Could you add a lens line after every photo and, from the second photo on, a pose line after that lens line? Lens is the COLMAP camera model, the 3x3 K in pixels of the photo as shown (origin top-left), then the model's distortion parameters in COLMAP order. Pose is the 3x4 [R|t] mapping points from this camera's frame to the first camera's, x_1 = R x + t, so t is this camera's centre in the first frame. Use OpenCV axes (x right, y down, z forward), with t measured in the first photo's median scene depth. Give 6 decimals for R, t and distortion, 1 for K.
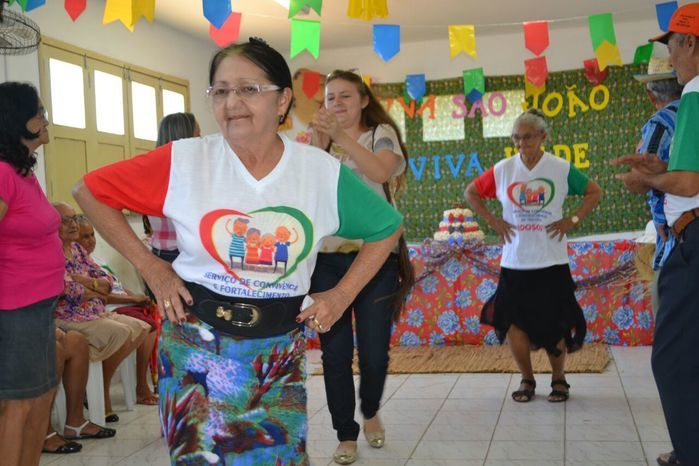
lens RADIAL K [[942.1, 0, 340.7], [0, 942.1, 232.4], [0, 0, 1]] dist [-0.011780, 0.001046]
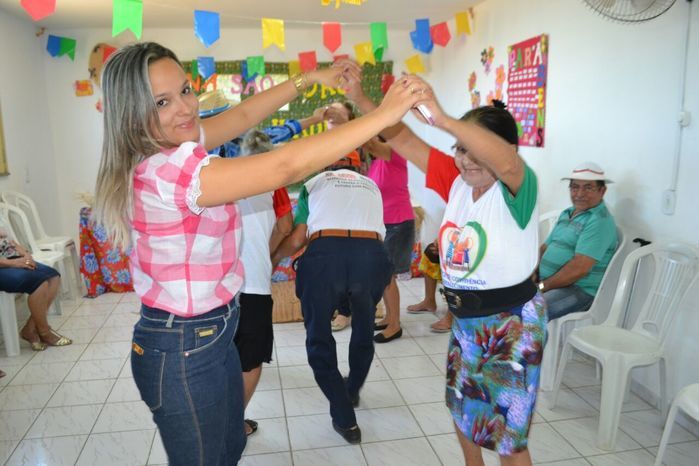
lens RADIAL K [[552.6, 0, 344.6], [0, 552.6, 242.0], [0, 0, 1]] dist [-0.081221, 0.006933]
pose [[0.914796, -0.044939, 0.401407, -0.060995], [-0.023248, 0.986286, 0.163400, -0.065743], [-0.403246, -0.158809, 0.901206, 0.336741]]
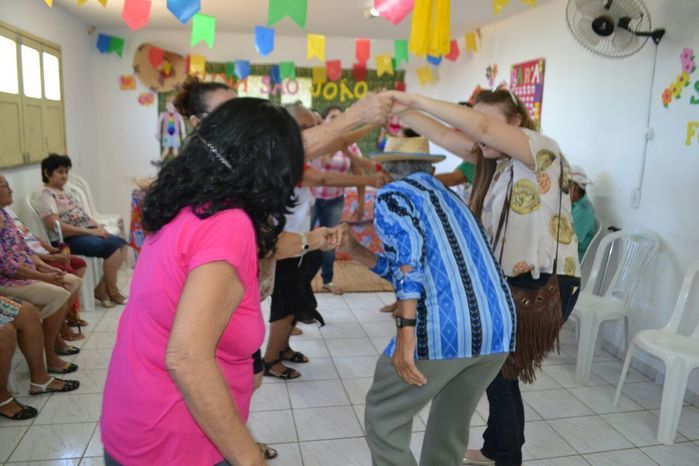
lens RADIAL K [[552.6, 0, 344.6], [0, 552.6, 242.0], [0, 0, 1]] dist [-0.081221, 0.006933]
pose [[0.905221, -0.014969, 0.424677, -0.158928], [-0.061435, 0.984270, 0.165646, -0.062427], [-0.420476, -0.176036, 0.890062, 0.246155]]
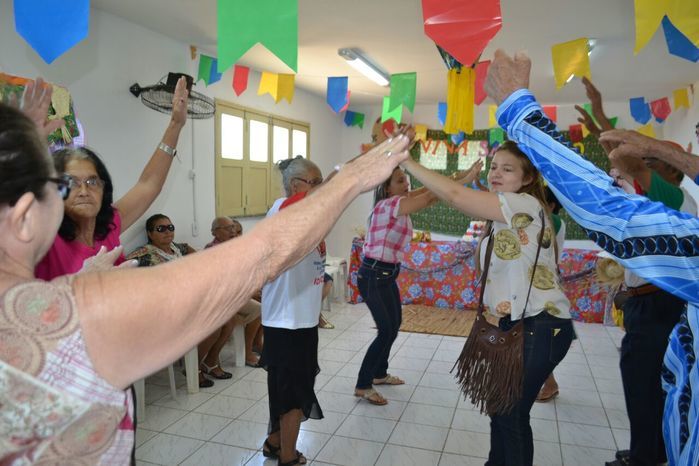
lens RADIAL K [[552.6, 0, 344.6], [0, 552.6, 242.0], [0, 0, 1]] dist [-0.081221, 0.006933]
pose [[0.994697, 0.073778, -0.071659, -0.031854], [-0.066741, 0.993134, 0.096079, -0.072719], [0.078256, -0.090787, 0.992791, 0.112970]]
